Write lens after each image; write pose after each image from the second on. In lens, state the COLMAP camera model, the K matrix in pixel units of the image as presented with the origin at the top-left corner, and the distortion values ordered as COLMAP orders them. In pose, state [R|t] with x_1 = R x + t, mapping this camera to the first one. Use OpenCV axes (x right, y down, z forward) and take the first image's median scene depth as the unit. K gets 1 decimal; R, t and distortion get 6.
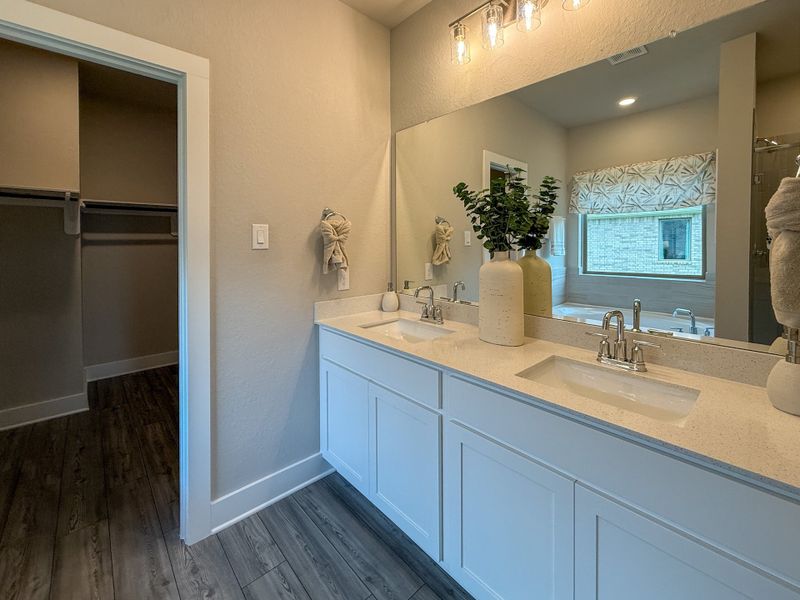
lens RADIAL K [[343.1, 0, 395.5], [0, 343.1, 246.8], [0, 0, 1]] dist [0.004322, -0.000606]
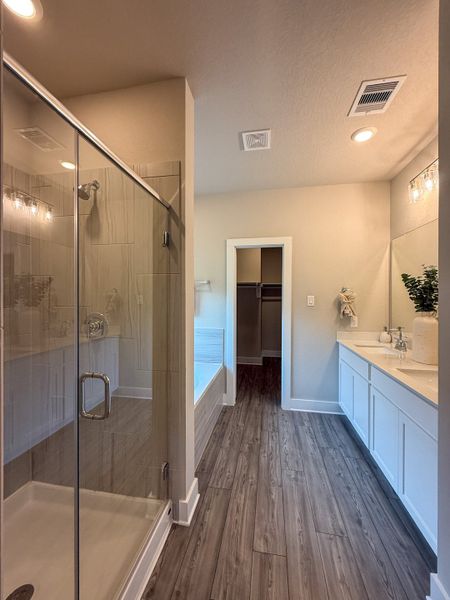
lens RADIAL K [[243.3, 0, 220.9], [0, 243.3, 295.5], [0, 0, 1]] dist [0.000616, 0.000559]
pose [[0.594508, -0.002830, -0.804085, 0.633719], [-0.013991, 0.999806, -0.013863, -0.035267], [0.803968, 0.019491, 0.594353, -0.555554]]
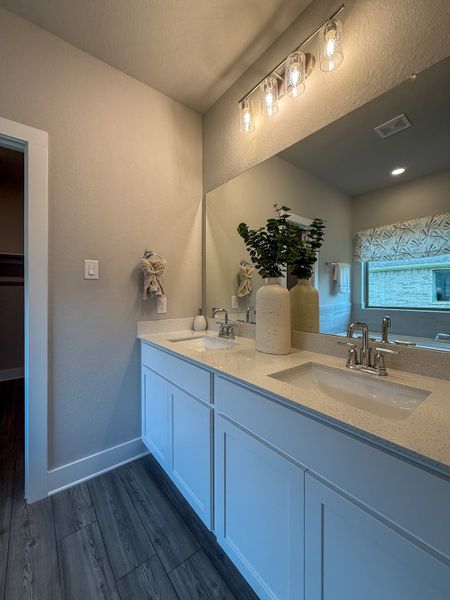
lens RADIAL K [[243.3, 0, 222.8], [0, 243.3, 295.2], [0, 0, 1]] dist [0.000616, 0.000559]
pose [[0.997556, 0.000161, -0.069868, 0.174226], [-0.000235, 0.999999, -0.001048, 0.070158], [0.069868, 0.001062, 0.997556, 0.116554]]
